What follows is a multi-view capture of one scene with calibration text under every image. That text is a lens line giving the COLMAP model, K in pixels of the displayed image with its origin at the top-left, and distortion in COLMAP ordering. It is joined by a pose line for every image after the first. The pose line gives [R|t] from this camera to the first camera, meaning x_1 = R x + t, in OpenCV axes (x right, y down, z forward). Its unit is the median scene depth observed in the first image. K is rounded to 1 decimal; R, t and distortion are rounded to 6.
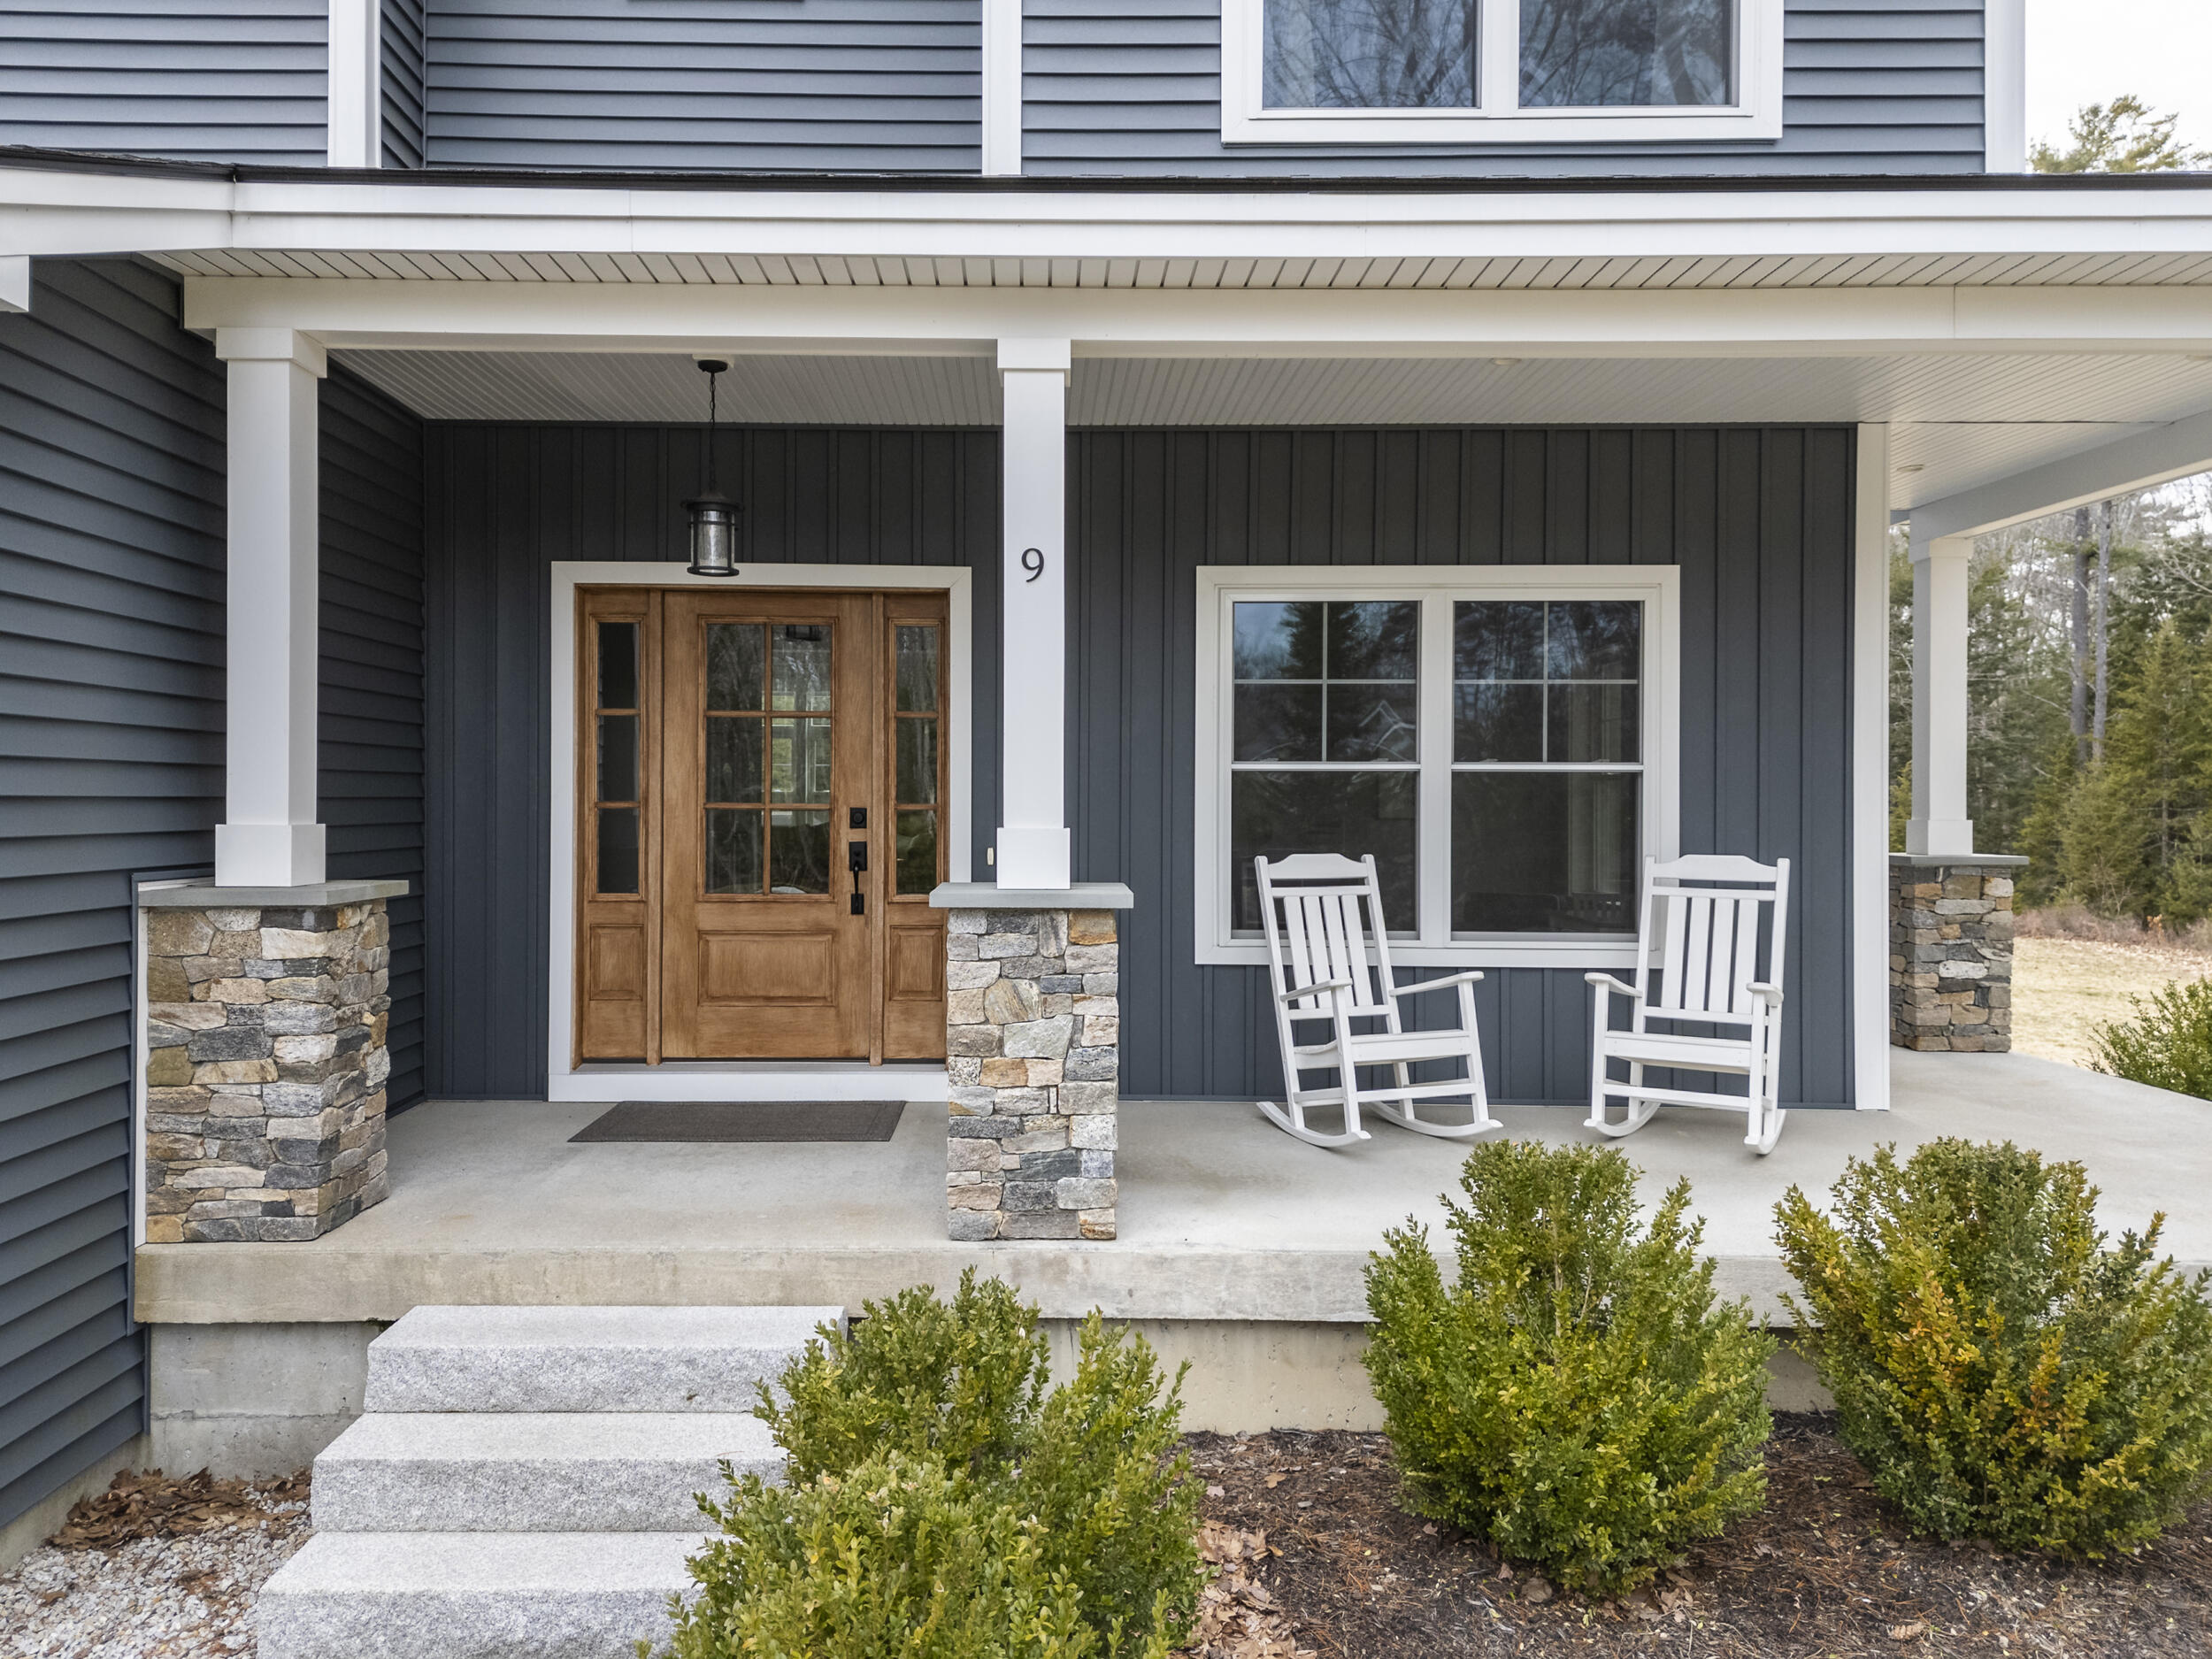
lens RADIAL K [[1687.0, 0, 1106.0], [0, 1687.0, 829.5], [0, 0, 1]] dist [0.080048, -0.068033]
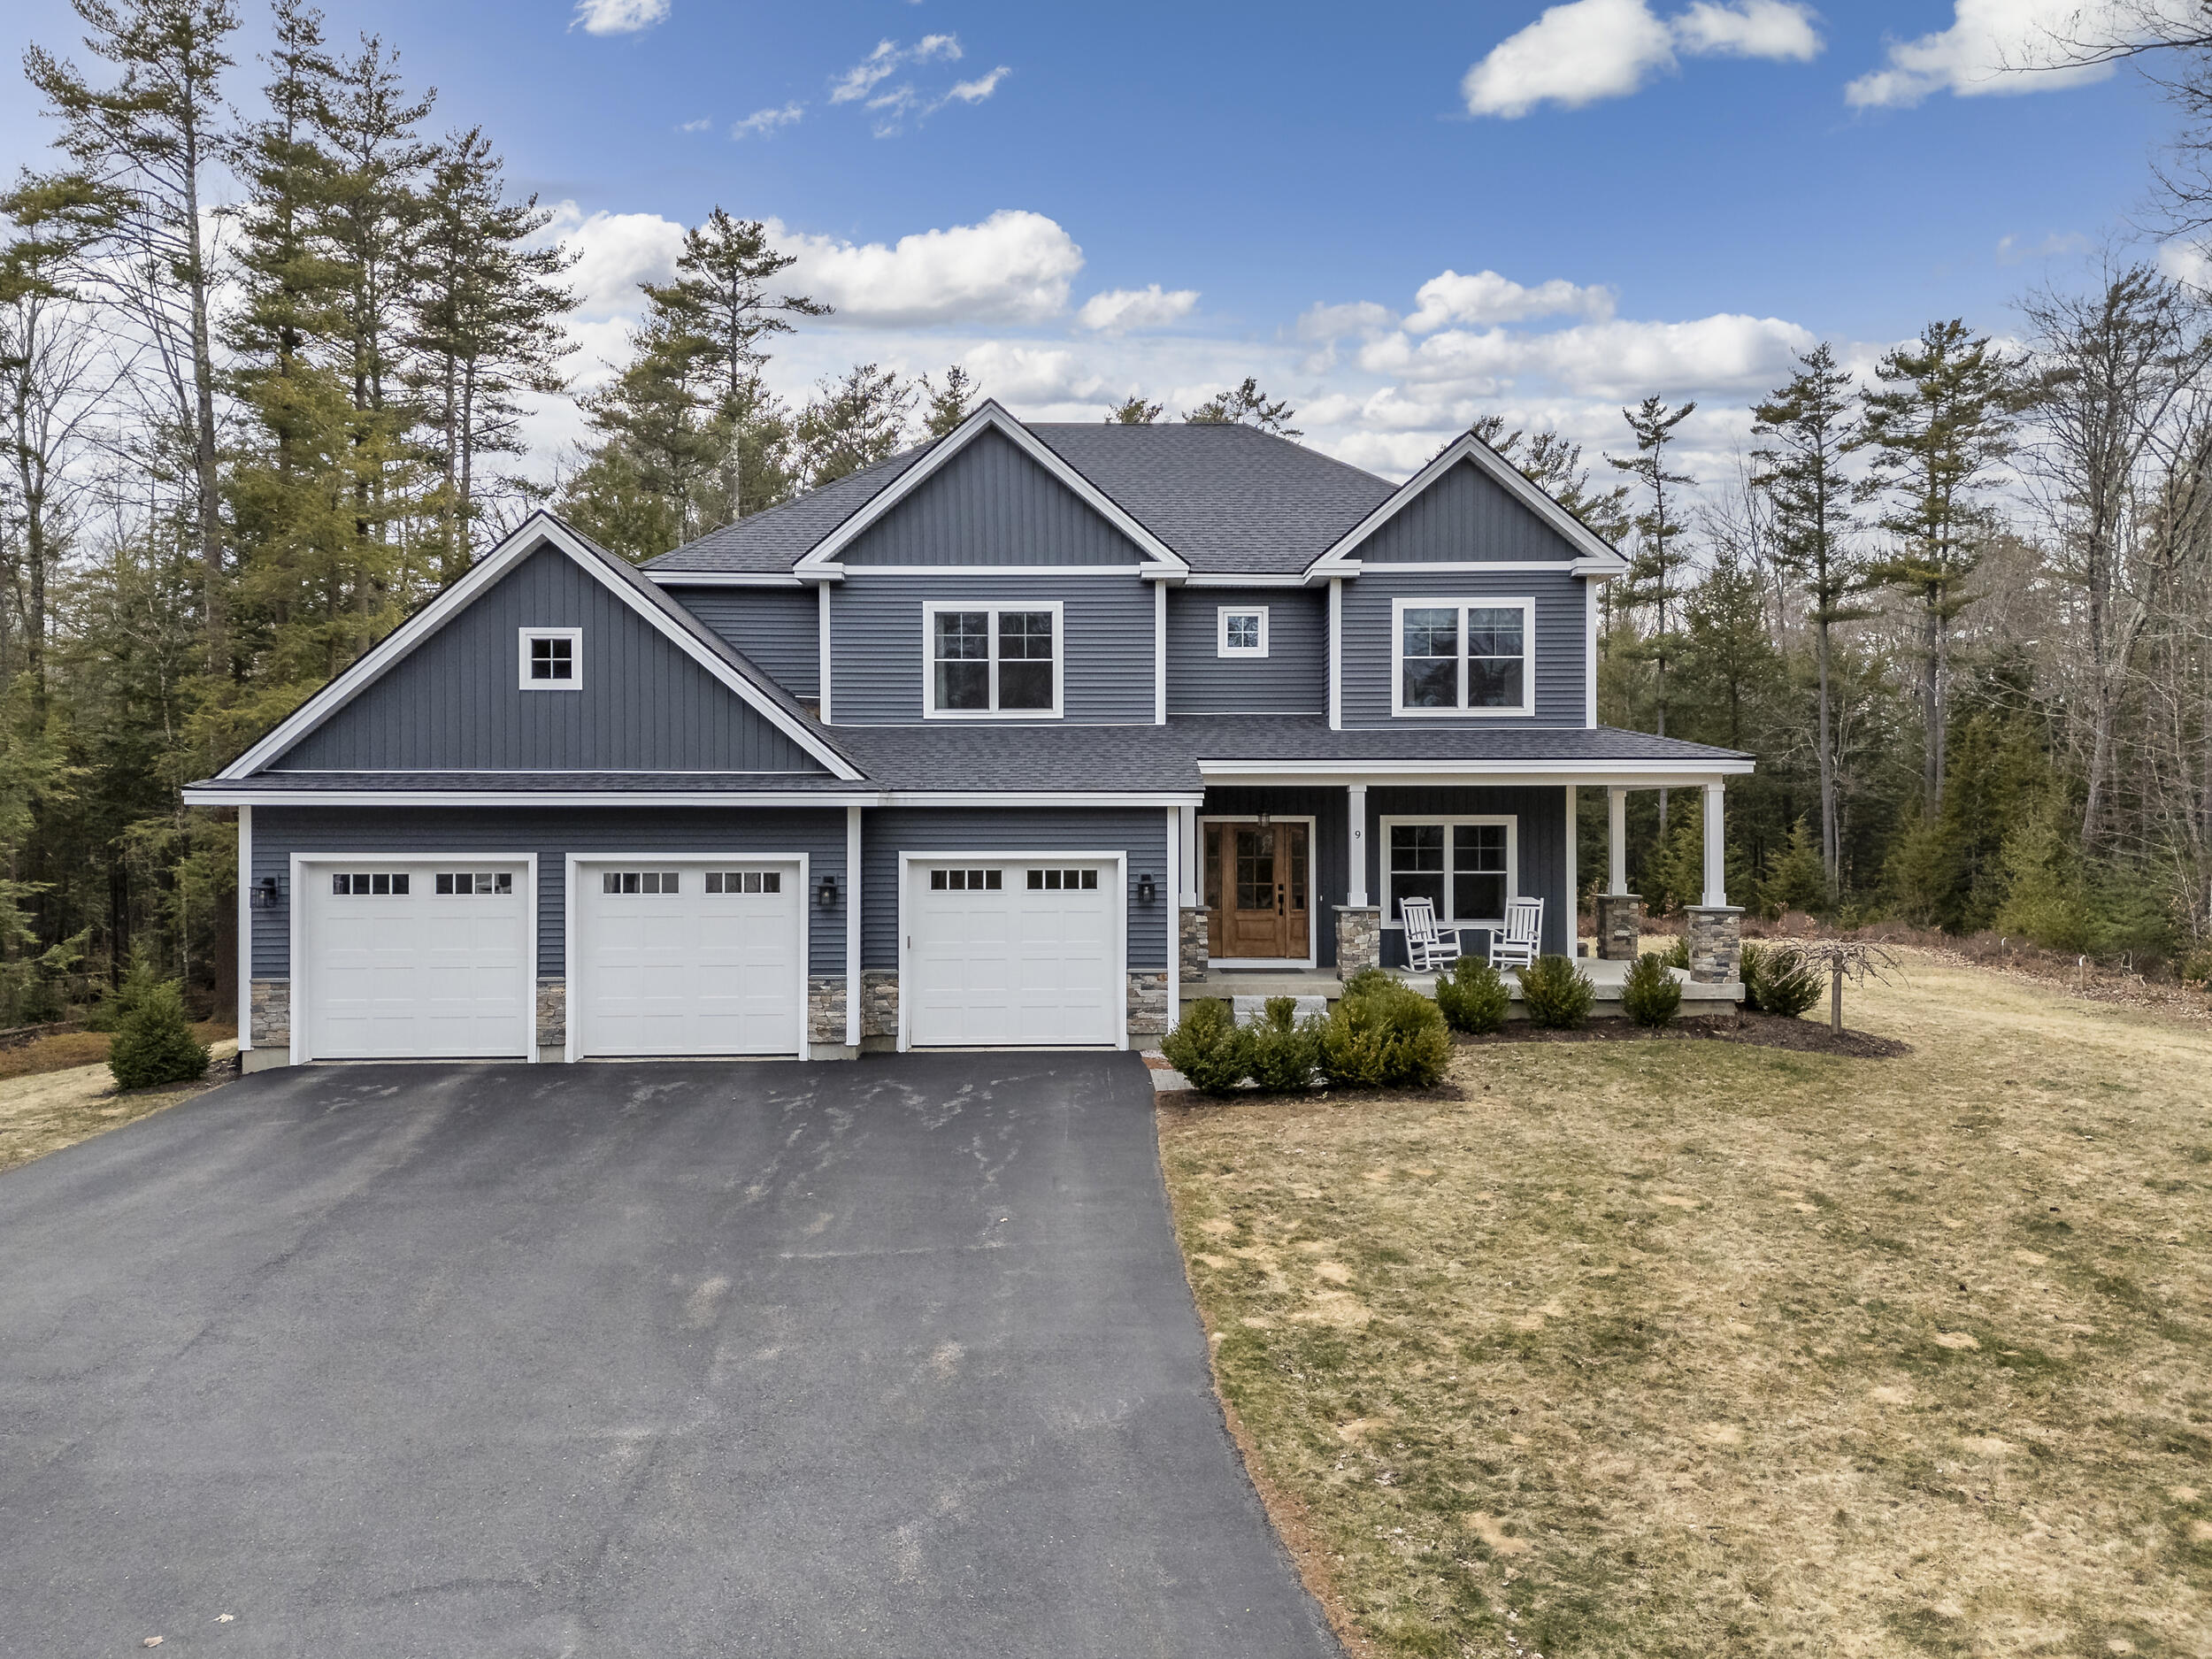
lens RADIAL K [[1687.0, 0, 1106.0], [0, 1687.0, 829.5], [0, 0, 1]] dist [0.080048, -0.068033]
pose [[0.999945, -0.006017, -0.008559, -0.499919], [0.005878, 0.999853, -0.016122, -0.075326], [0.008655, 0.016071, 0.999833, -2.593071]]
